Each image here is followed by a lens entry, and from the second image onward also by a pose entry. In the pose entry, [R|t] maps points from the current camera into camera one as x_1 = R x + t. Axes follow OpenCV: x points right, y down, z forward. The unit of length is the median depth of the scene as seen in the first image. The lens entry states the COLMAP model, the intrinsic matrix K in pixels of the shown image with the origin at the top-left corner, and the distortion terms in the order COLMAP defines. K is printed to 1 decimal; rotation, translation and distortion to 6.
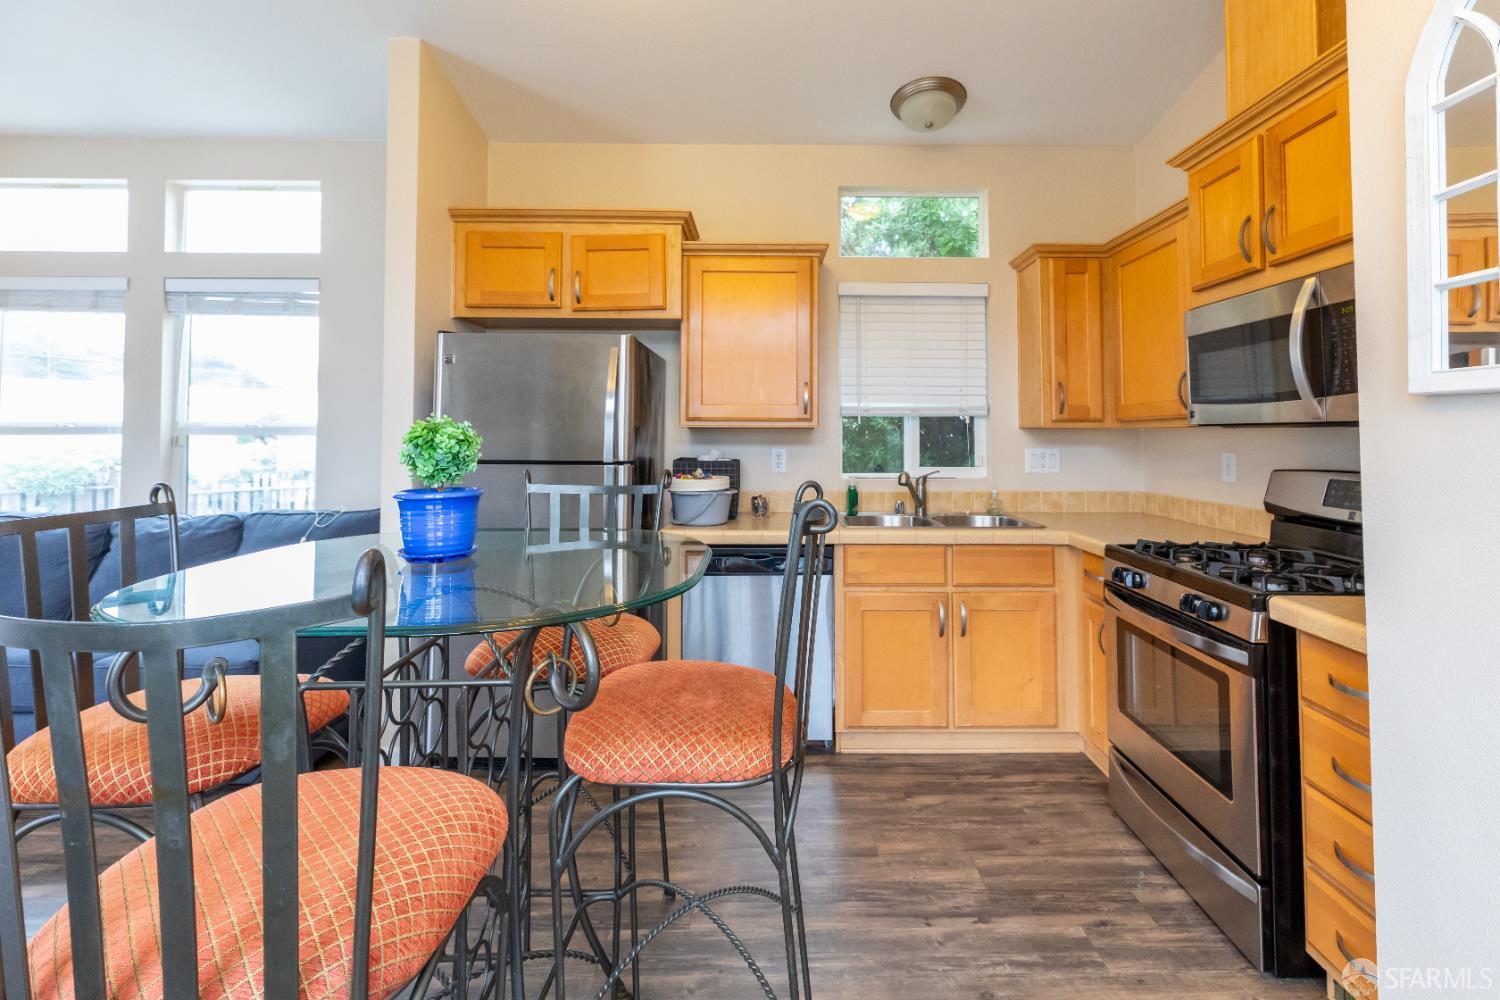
lens RADIAL K [[701.6, 0, 752.5], [0, 701.6, 430.7], [0, 0, 1]] dist [0.003841, 0.000492]
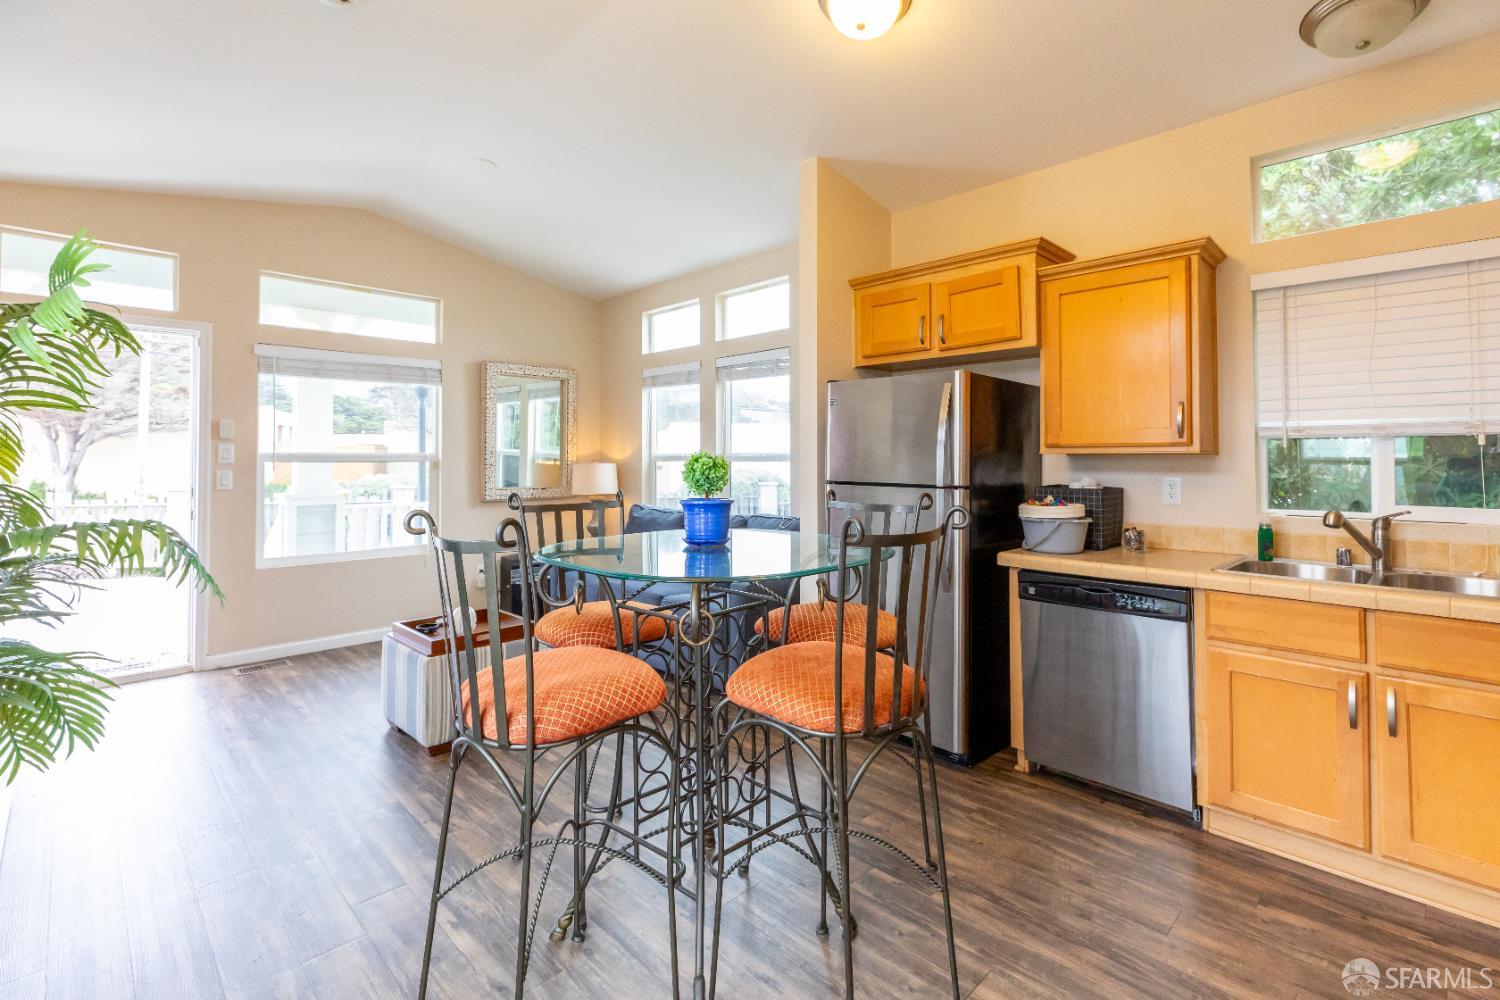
lens RADIAL K [[683.1, 0, 744.8], [0, 683.1, 472.0], [0, 0, 1]] dist [0.000195, 0.000011]
pose [[0.691162, 0.010893, -0.722618, 0.314630], [0.005194, 0.999786, 0.020039, -0.001054], [0.722682, -0.017604, 0.690957, 0.019233]]
